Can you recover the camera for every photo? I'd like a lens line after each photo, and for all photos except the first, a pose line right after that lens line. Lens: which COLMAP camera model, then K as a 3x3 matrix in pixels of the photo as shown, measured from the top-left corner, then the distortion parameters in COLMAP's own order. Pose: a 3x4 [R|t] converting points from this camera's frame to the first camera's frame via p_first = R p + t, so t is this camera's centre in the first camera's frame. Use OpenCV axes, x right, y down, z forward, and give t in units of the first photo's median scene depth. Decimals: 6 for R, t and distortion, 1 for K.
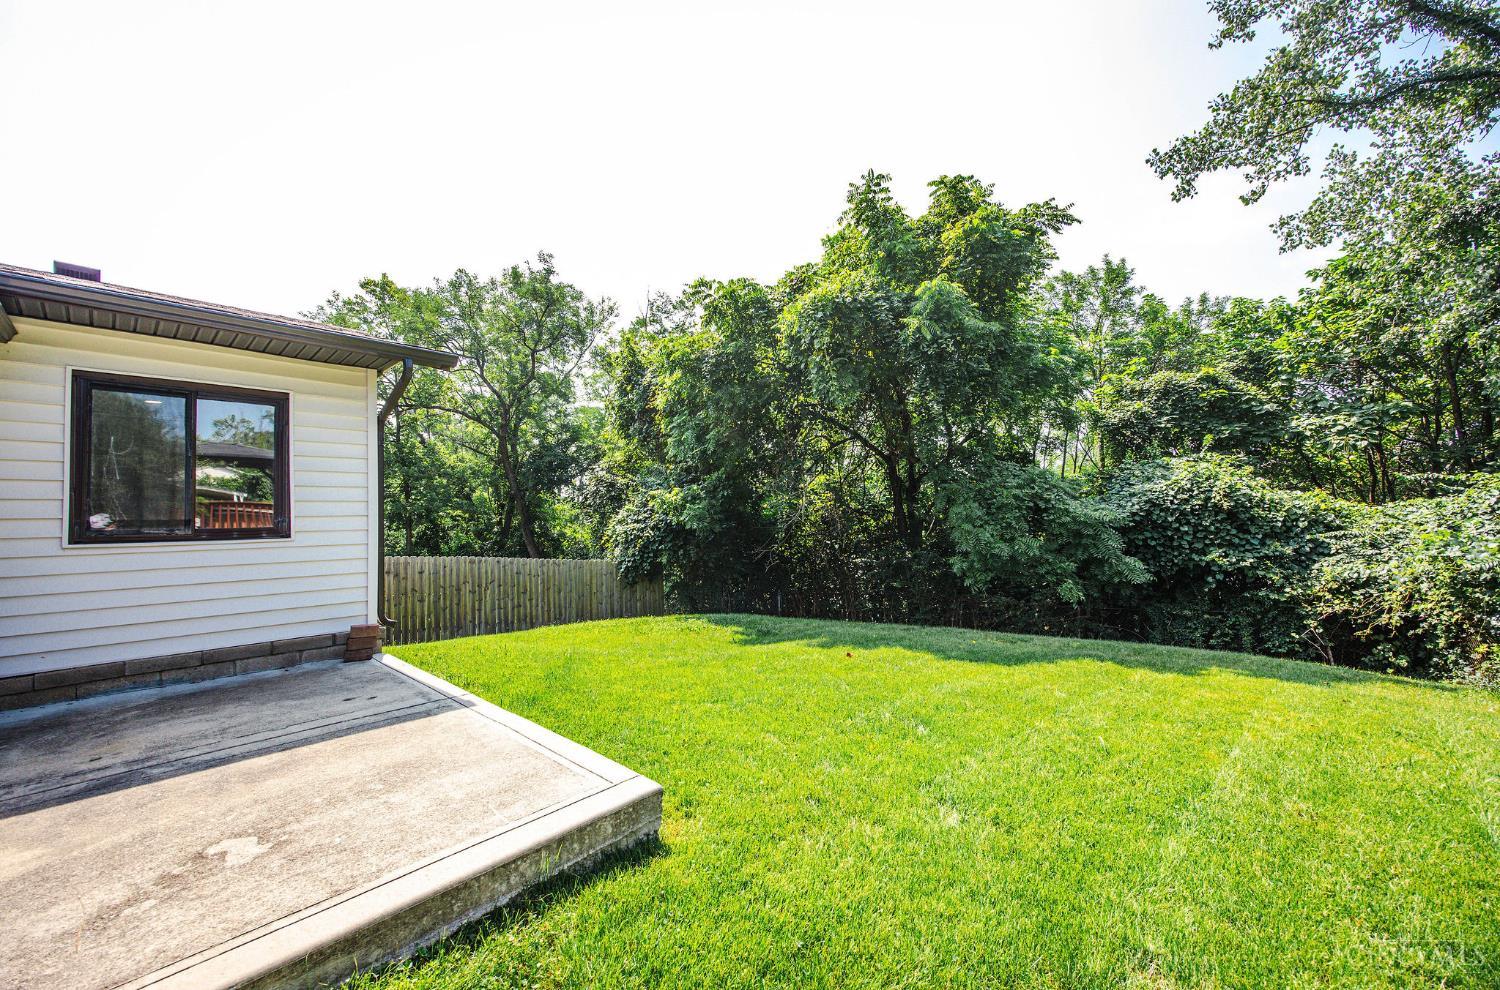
lens RADIAL K [[583.3, 0, 748.9], [0, 583.3, 496.6], [0, 0, 1]] dist [-0.002851, -0.000087]
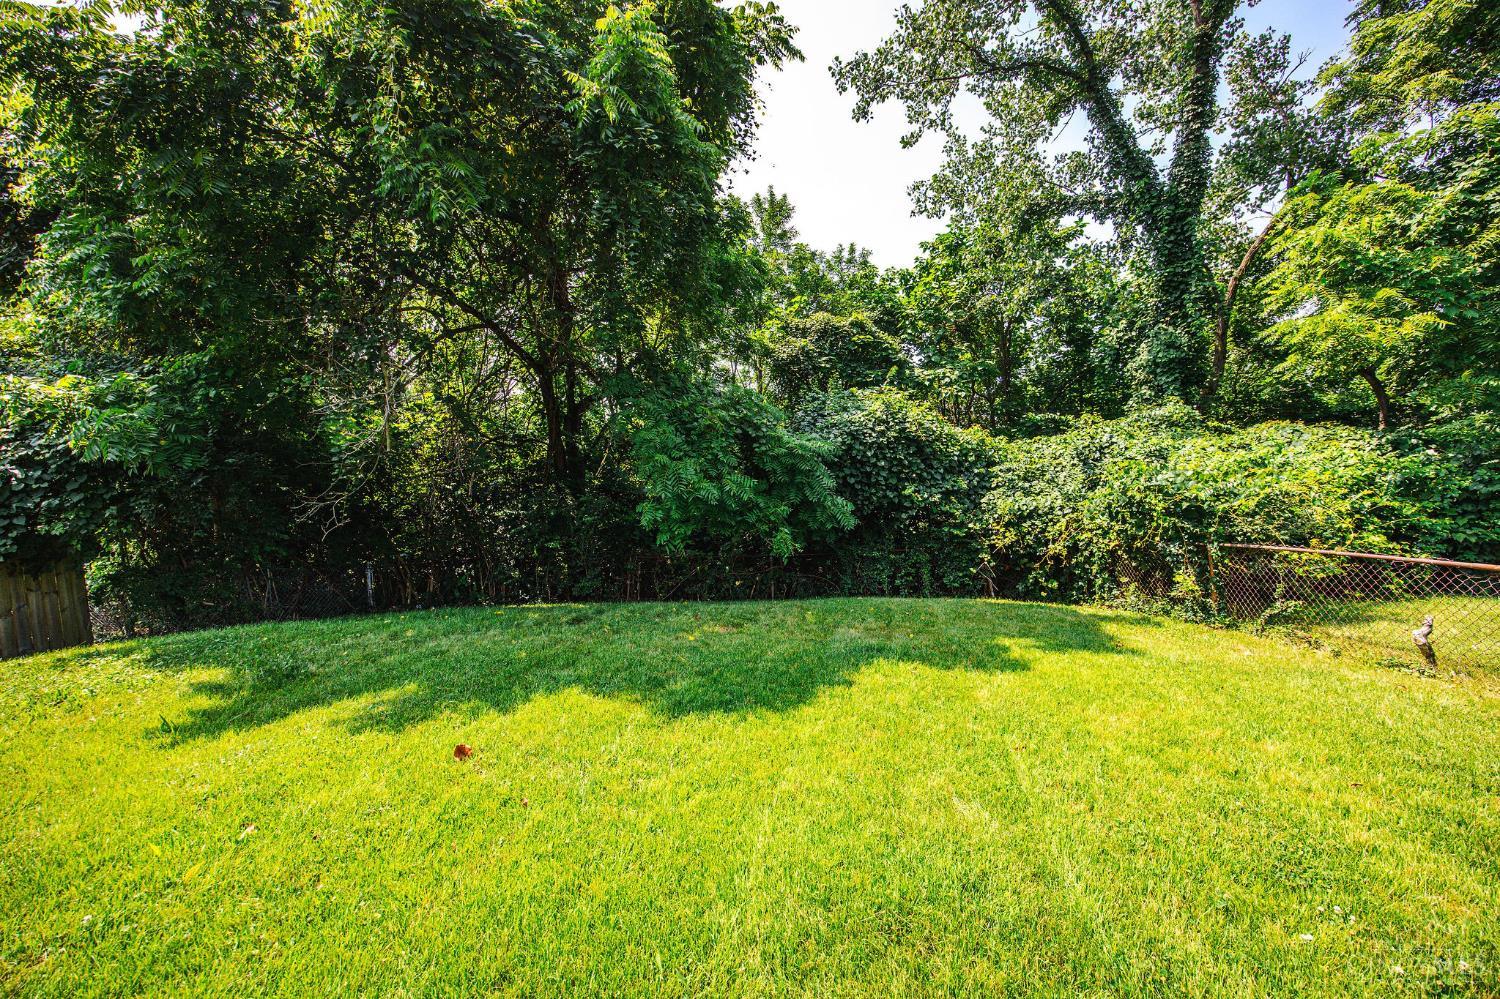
lens RADIAL K [[570.1, 0, 761.0], [0, 570.1, 500.5], [0, 0, 1]] dist [-0.007951, 0.000176]
pose [[0.820345, -0.034543, 0.570825, 0.079800], [-0.023288, 0.995328, 0.093700, 0.032390], [-0.571395, -0.090160, 0.815708, 0.363968]]
